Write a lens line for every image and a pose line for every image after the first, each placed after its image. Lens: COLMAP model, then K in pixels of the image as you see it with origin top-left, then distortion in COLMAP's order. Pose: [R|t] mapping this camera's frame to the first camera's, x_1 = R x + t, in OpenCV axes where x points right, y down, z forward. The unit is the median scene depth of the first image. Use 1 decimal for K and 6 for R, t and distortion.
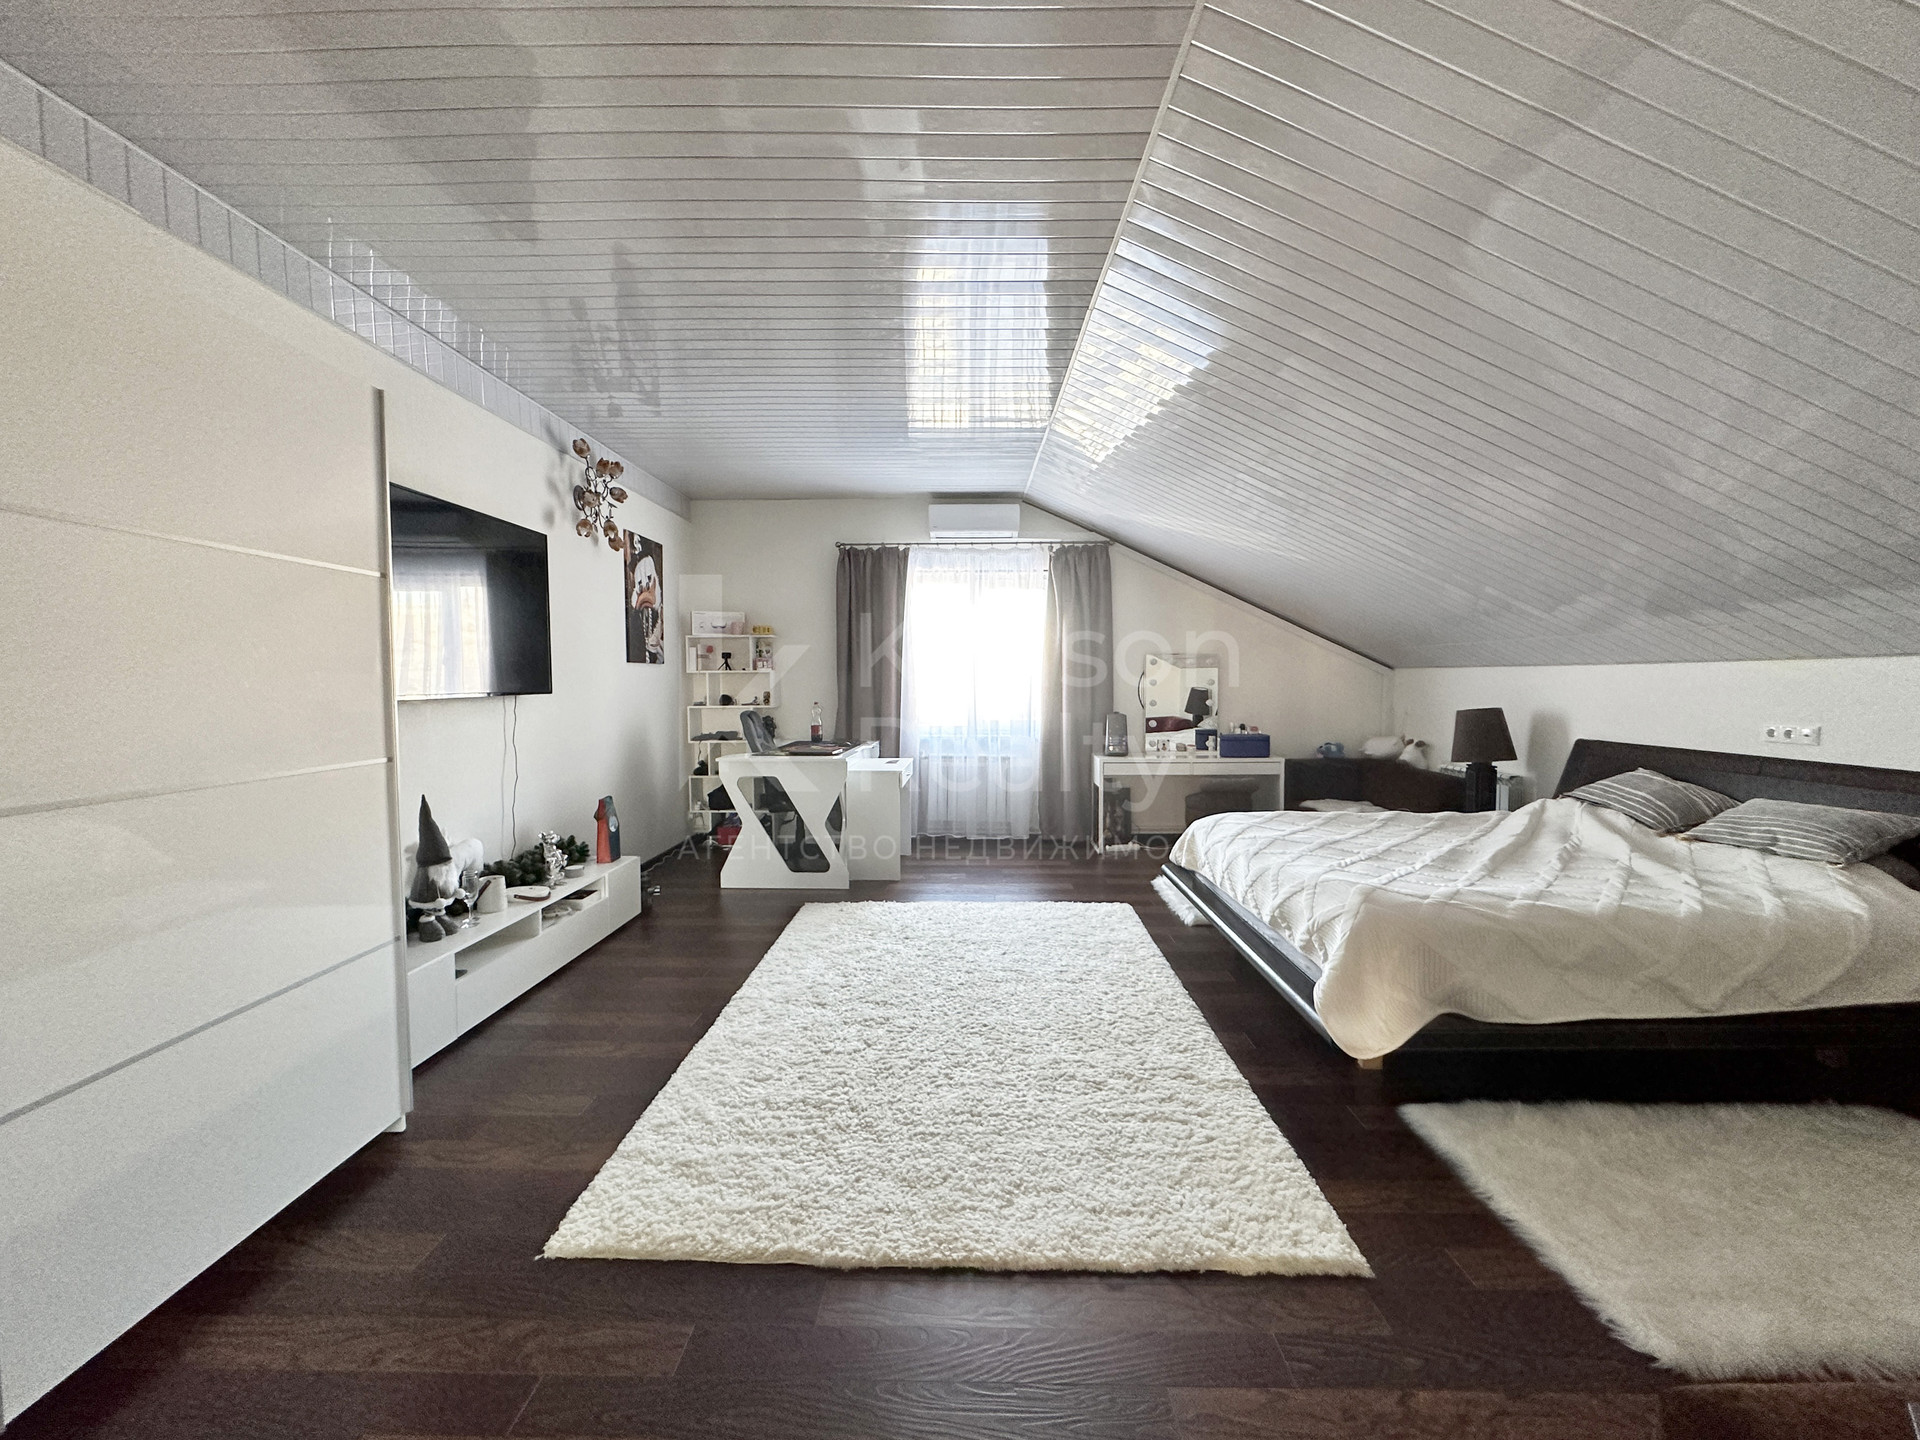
lens RADIAL K [[770.1, 0, 962.9], [0, 770.1, 720.2], [0, 0, 1]] dist [-0.005200, 0.001559]
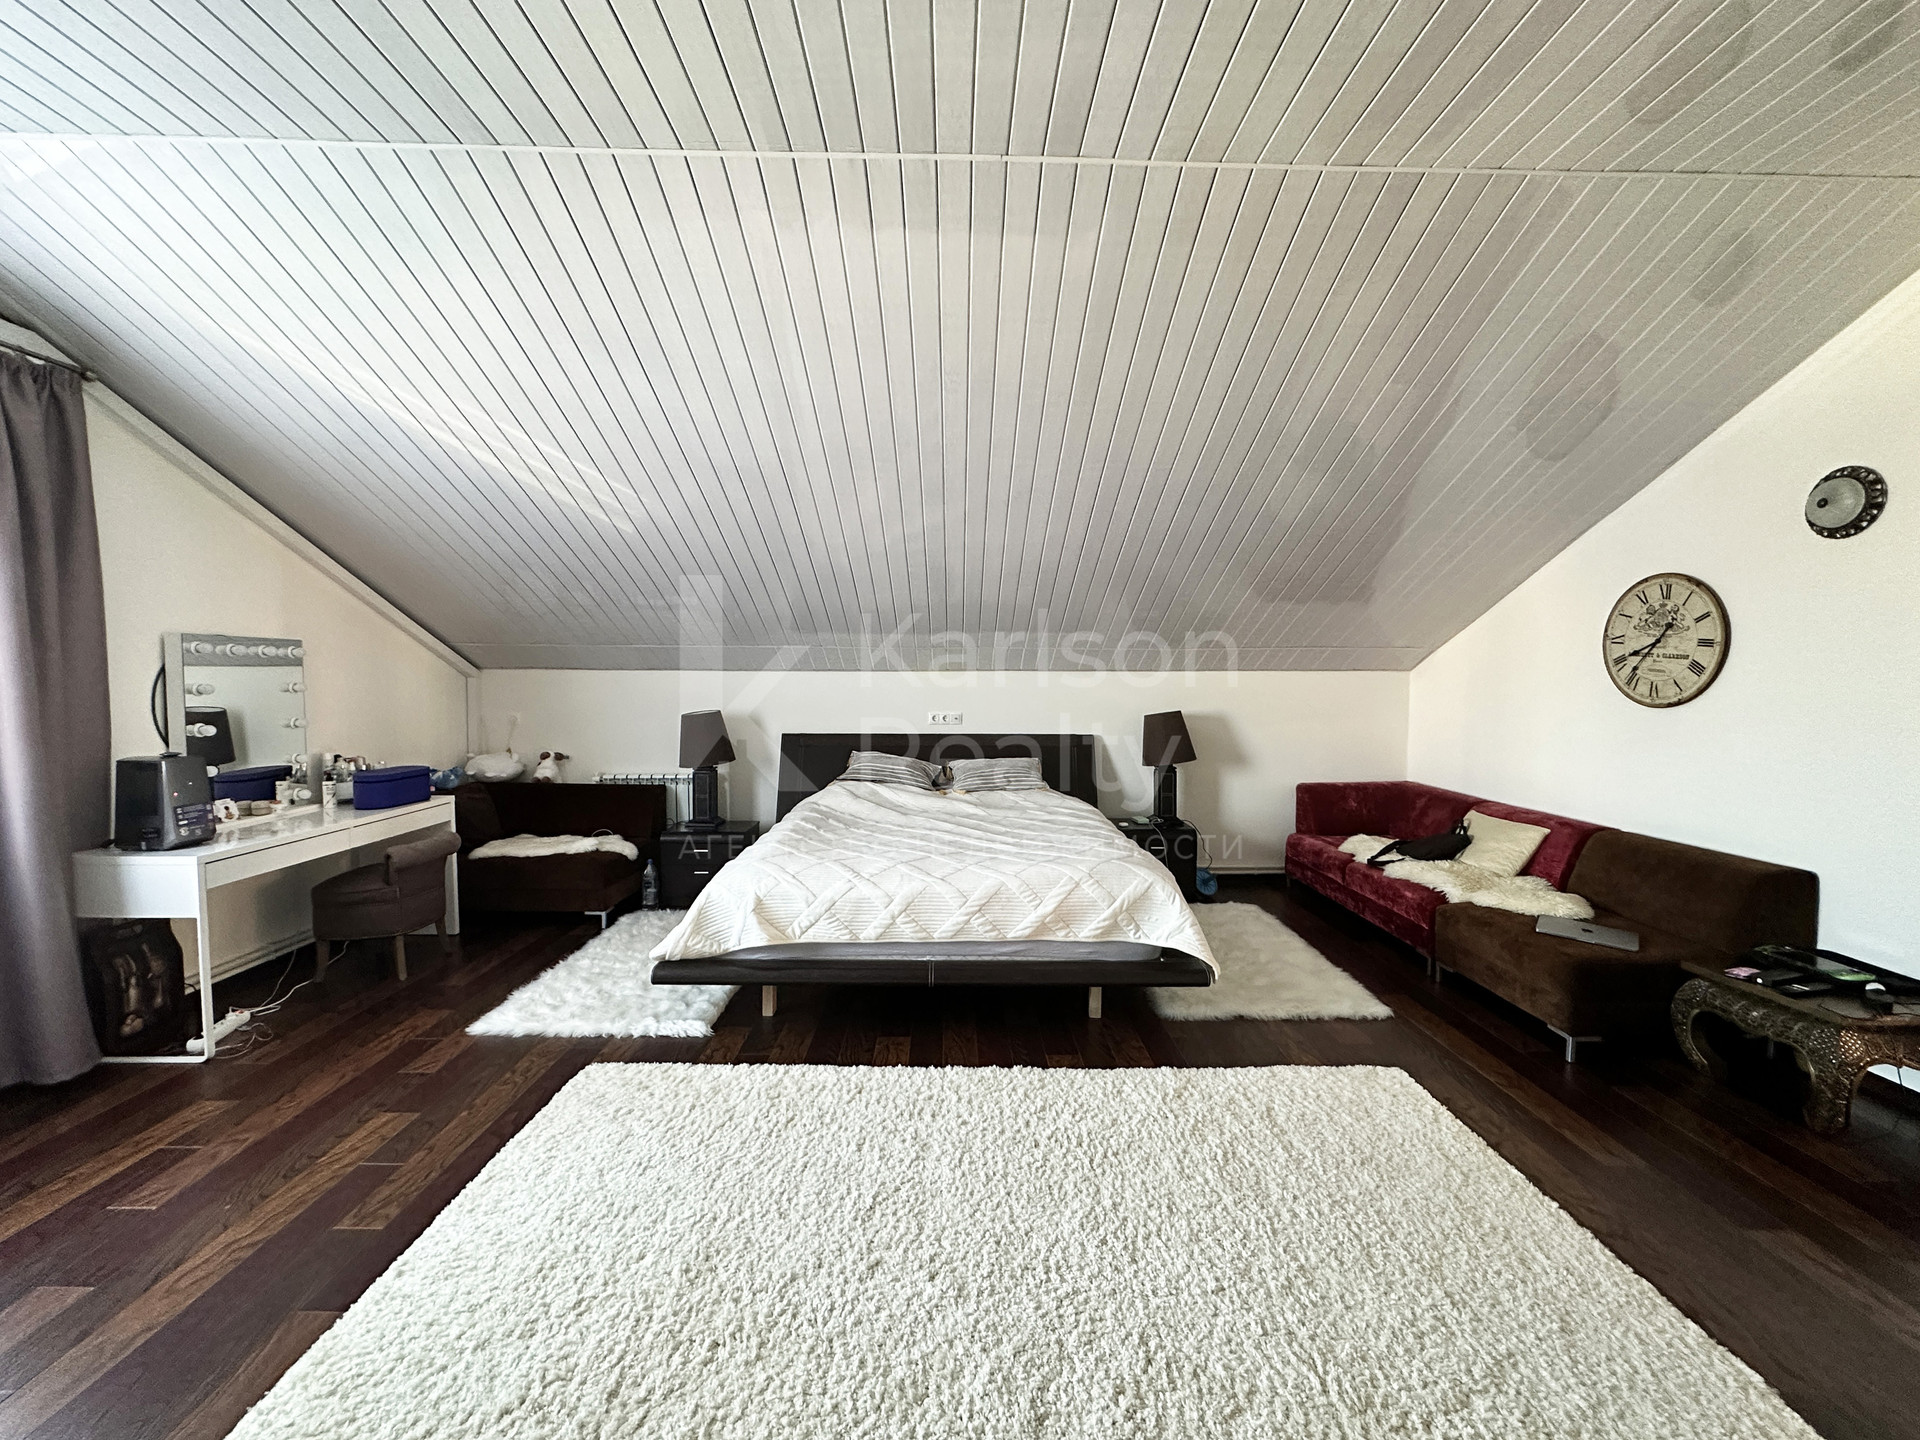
lens RADIAL K [[770.1, 0, 962.9], [0, 770.1, 722.2], [0, 0, 1]] dist [-0.005200, 0.001559]
pose [[-0.028102, -0.057137, 0.997971, -0.290408], [0.047271, 0.997172, 0.058422, -0.037497], [-0.998487, 0.048817, -0.025321, 0.554680]]
